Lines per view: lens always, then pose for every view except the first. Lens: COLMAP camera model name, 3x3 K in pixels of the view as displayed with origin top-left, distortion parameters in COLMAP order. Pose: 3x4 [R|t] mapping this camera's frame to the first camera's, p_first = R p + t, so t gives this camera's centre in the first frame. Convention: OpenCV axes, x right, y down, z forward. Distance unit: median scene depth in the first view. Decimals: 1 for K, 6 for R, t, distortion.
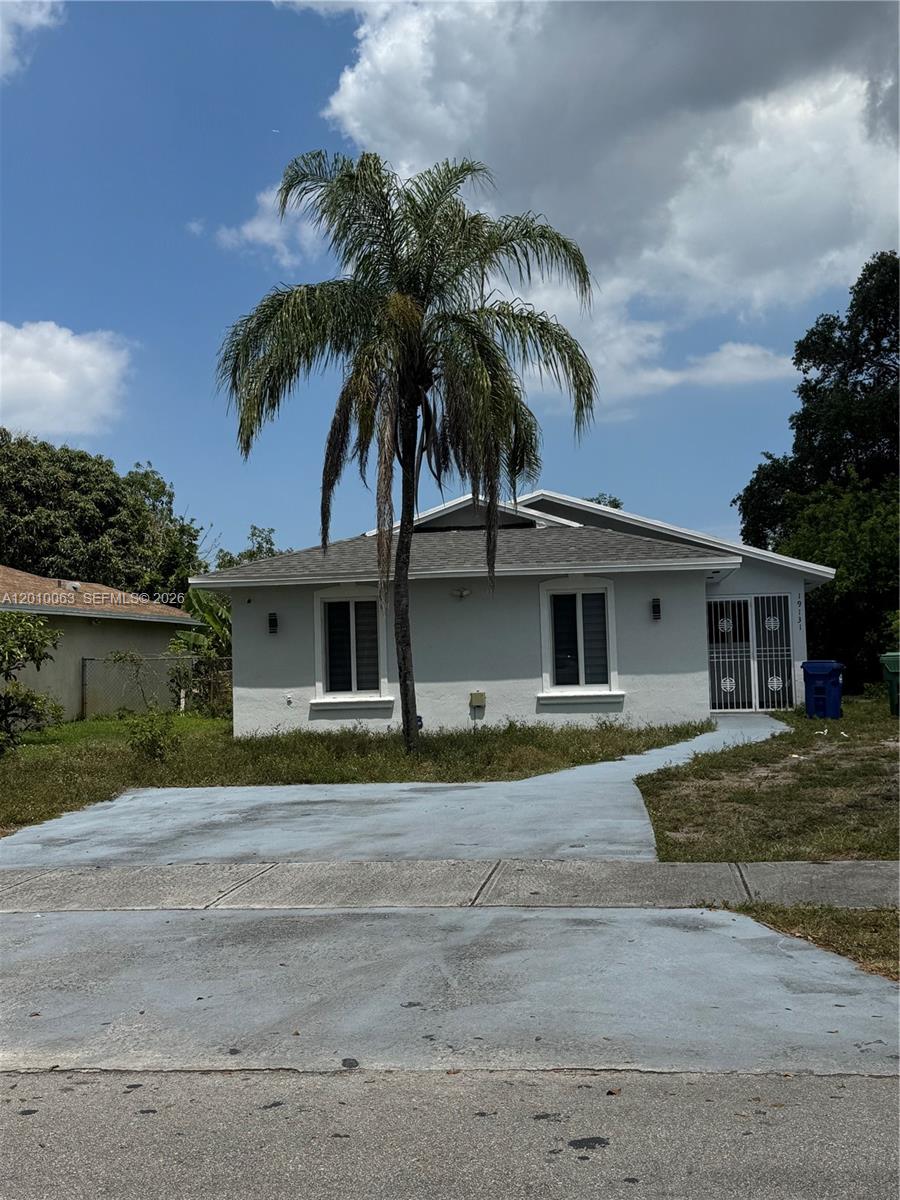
lens RADIAL K [[1398.7, 0, 450.2], [0, 1398.7, 601.5], [0, 0, 1]] dist [0.090117, 0.000000]
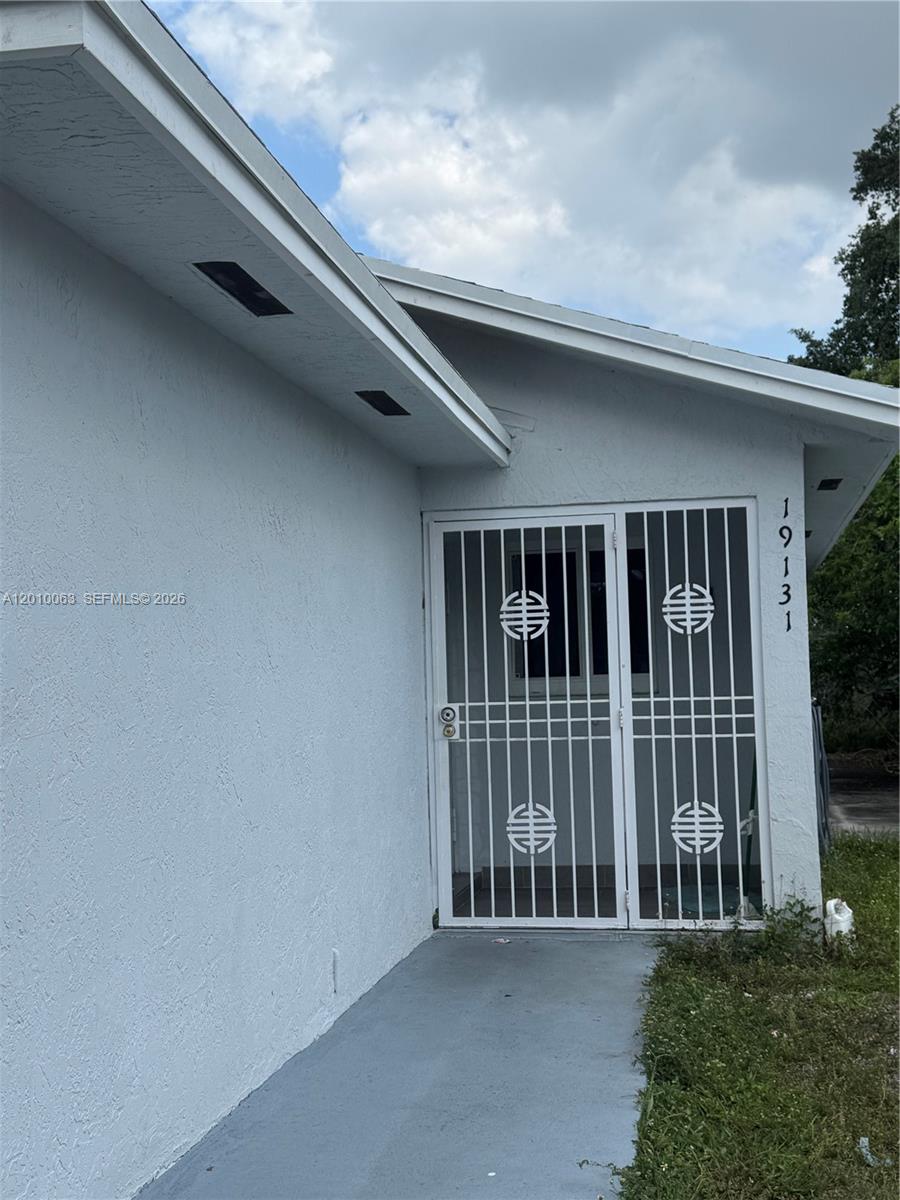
lens RADIAL K [[1568.8, 0, 451.8], [0, 1568.8, 609.0], [0, 0, 1]] dist [0.111572, 0.000000]
pose [[0.999790, -0.000431, -0.020473, 0.188822], [0.000531, 0.999988, 0.004845, 0.014173], [0.020470, -0.004855, 0.999779, 0.688878]]
